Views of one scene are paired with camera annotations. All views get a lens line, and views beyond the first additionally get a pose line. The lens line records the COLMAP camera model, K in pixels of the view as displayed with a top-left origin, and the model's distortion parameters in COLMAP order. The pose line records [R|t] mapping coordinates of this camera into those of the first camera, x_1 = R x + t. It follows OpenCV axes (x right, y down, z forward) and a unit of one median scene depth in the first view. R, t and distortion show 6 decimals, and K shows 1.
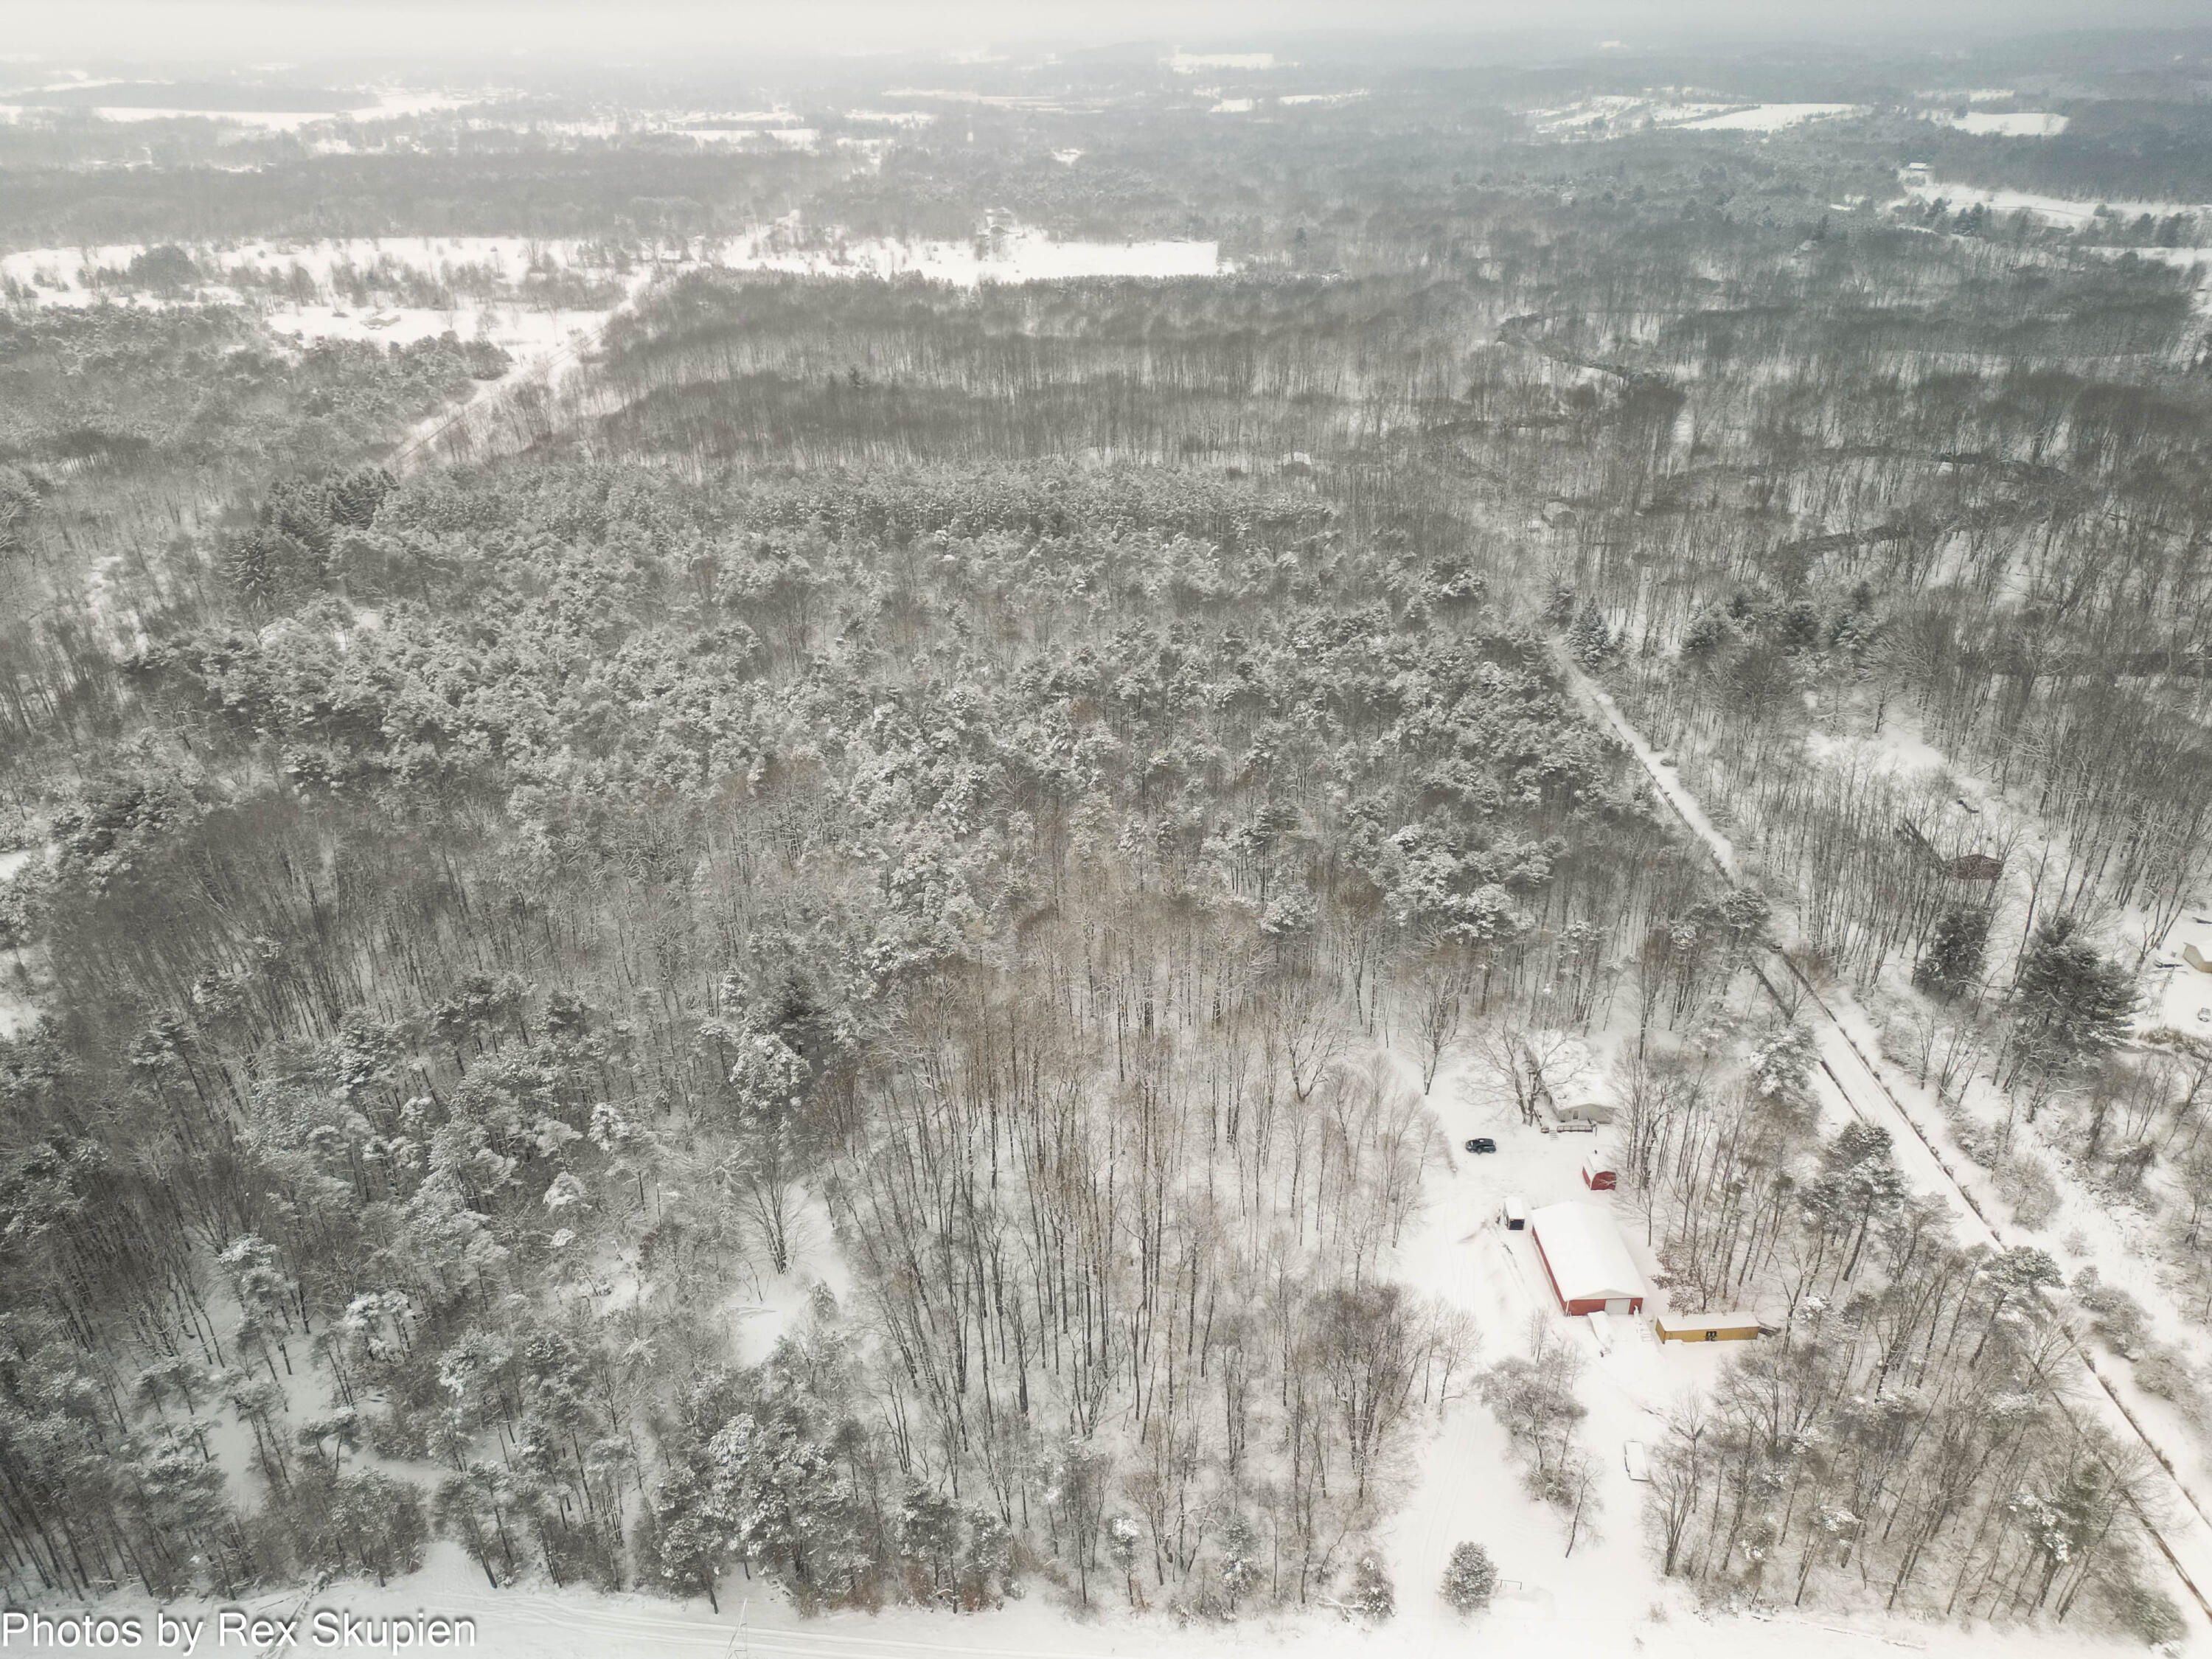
lens RADIAL K [[1424.0, 0, 1106.0], [0, 1424.0, 829.5], [0, 0, 1]] dist [0.042047, -0.039971]
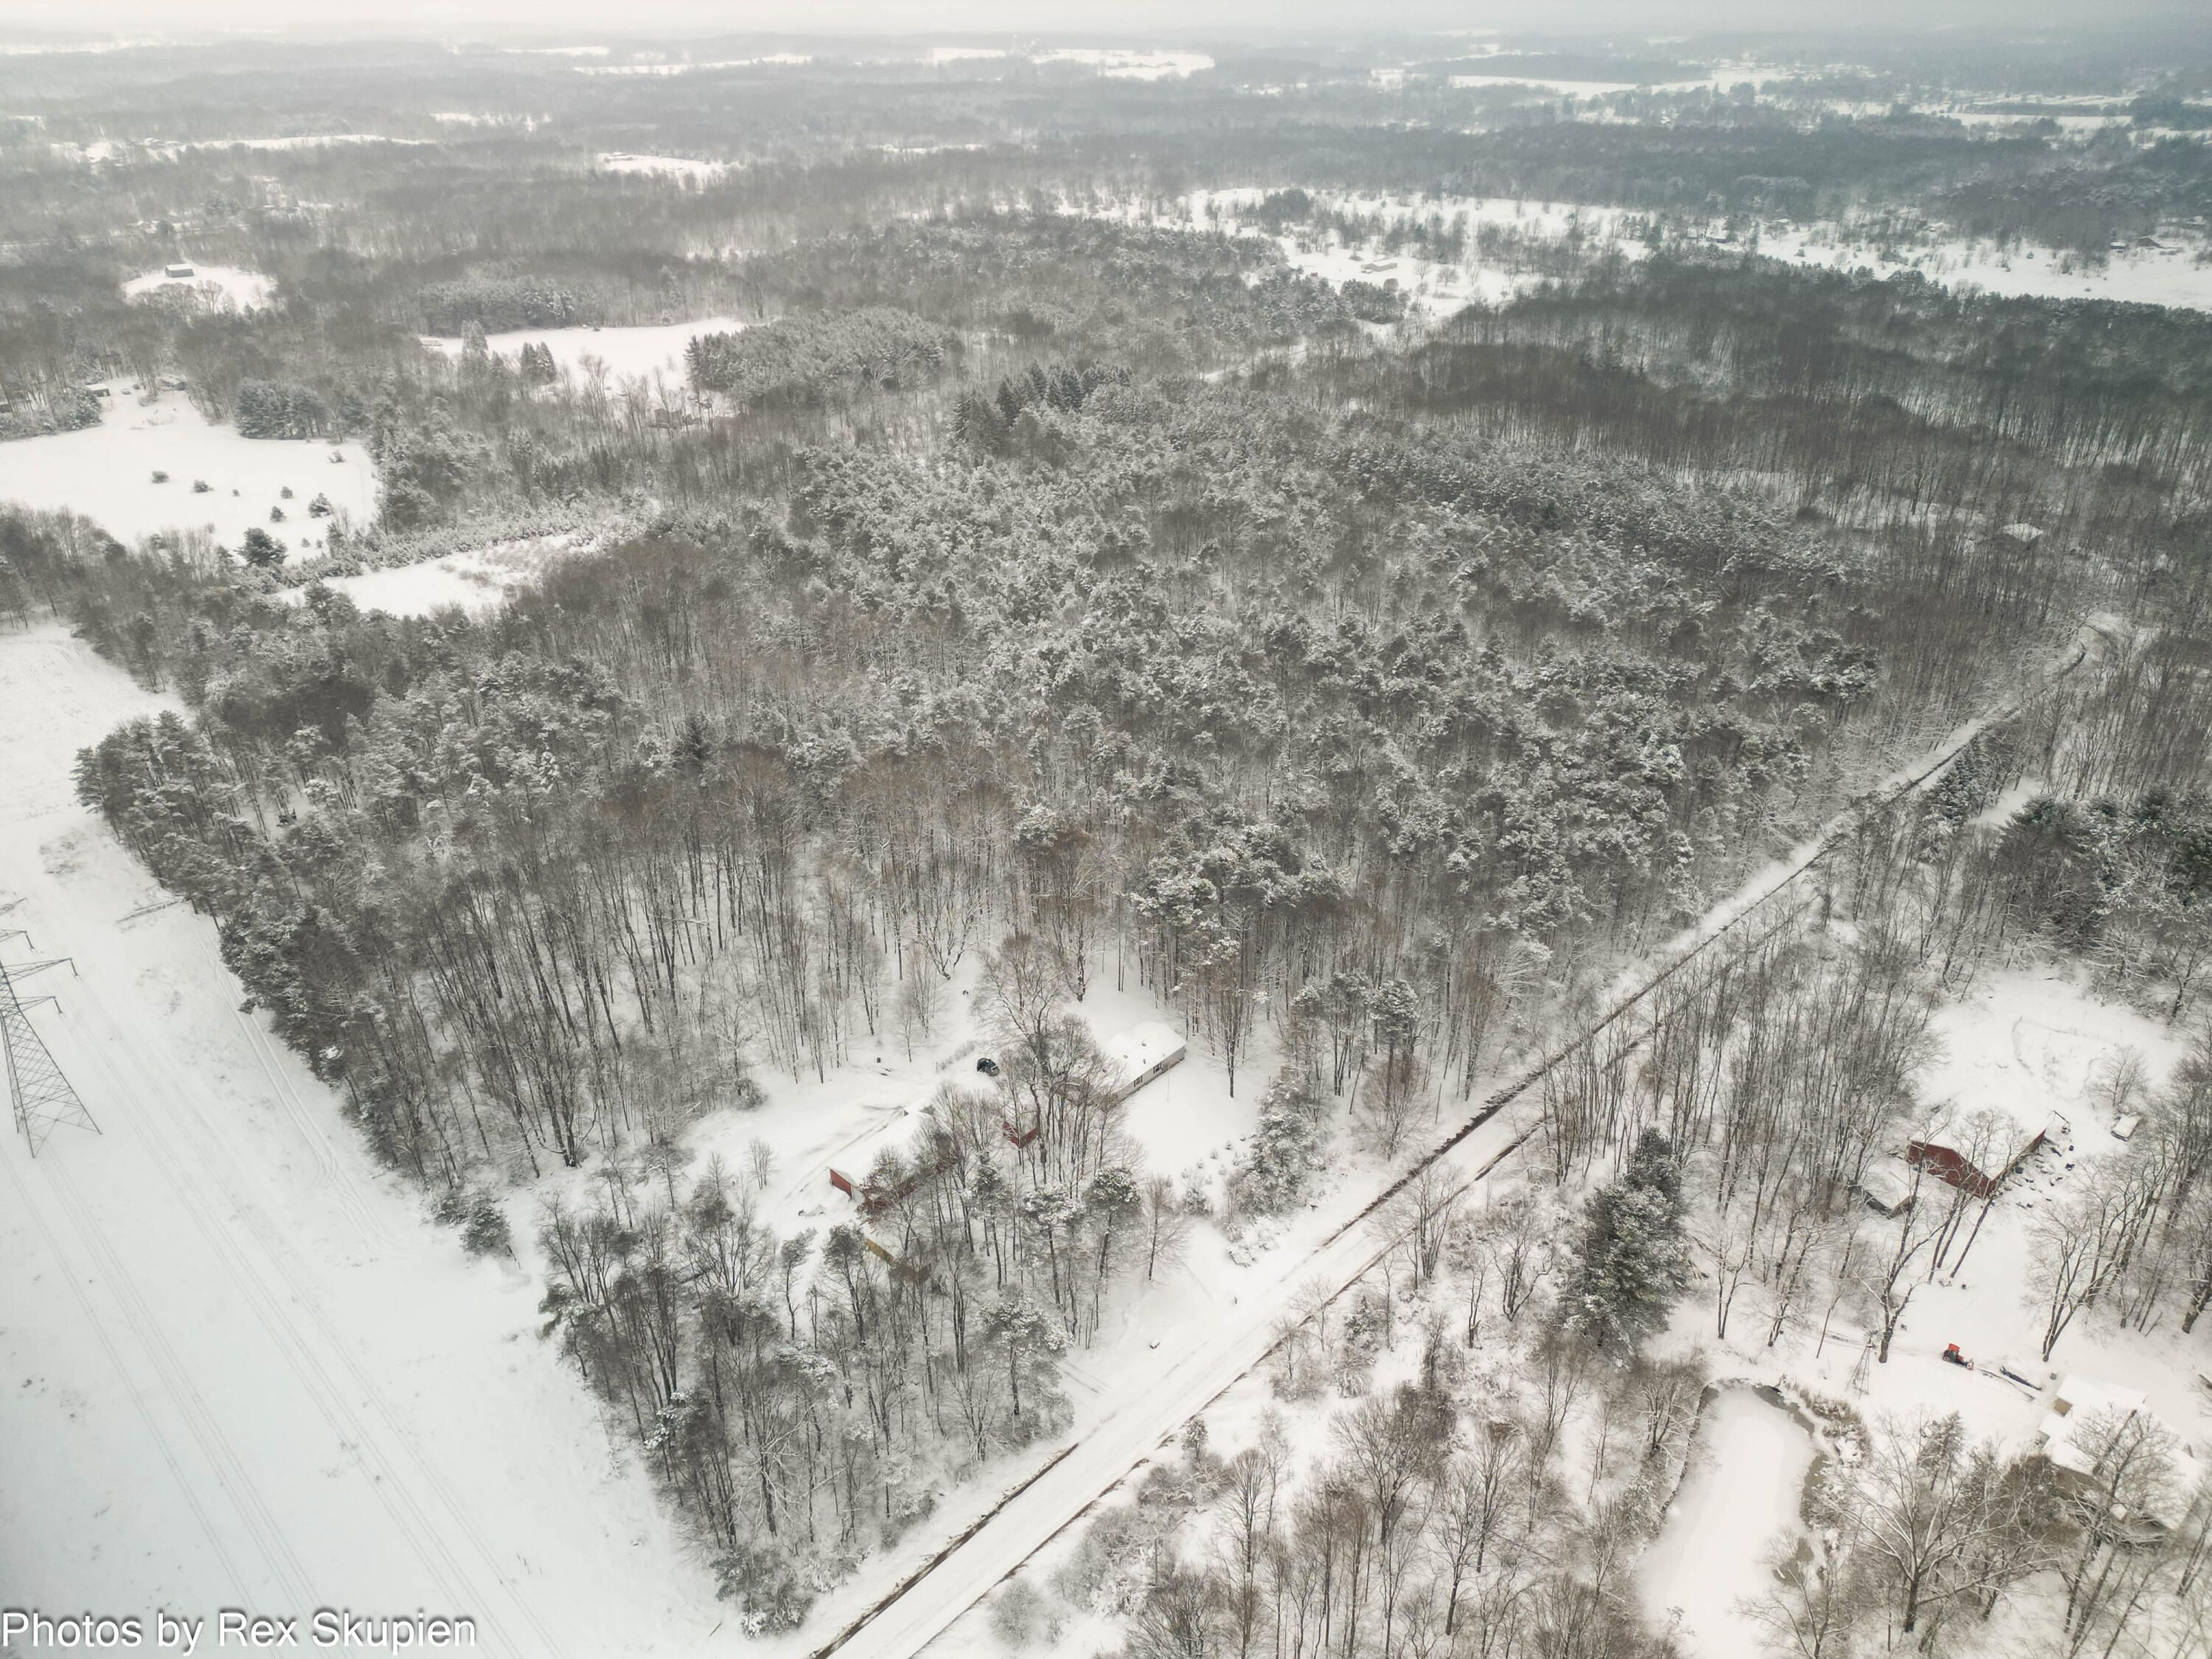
lens RADIAL K [[1424.0, 0, 1106.0], [0, 1424.0, 829.5], [0, 0, 1]] dist [0.042047, -0.039971]
pose [[0.708560, 0.346952, -0.614465, 0.430300], [-0.339177, 0.931045, 0.134591, -0.054826], [0.618791, 0.113046, 0.777379, 0.115836]]
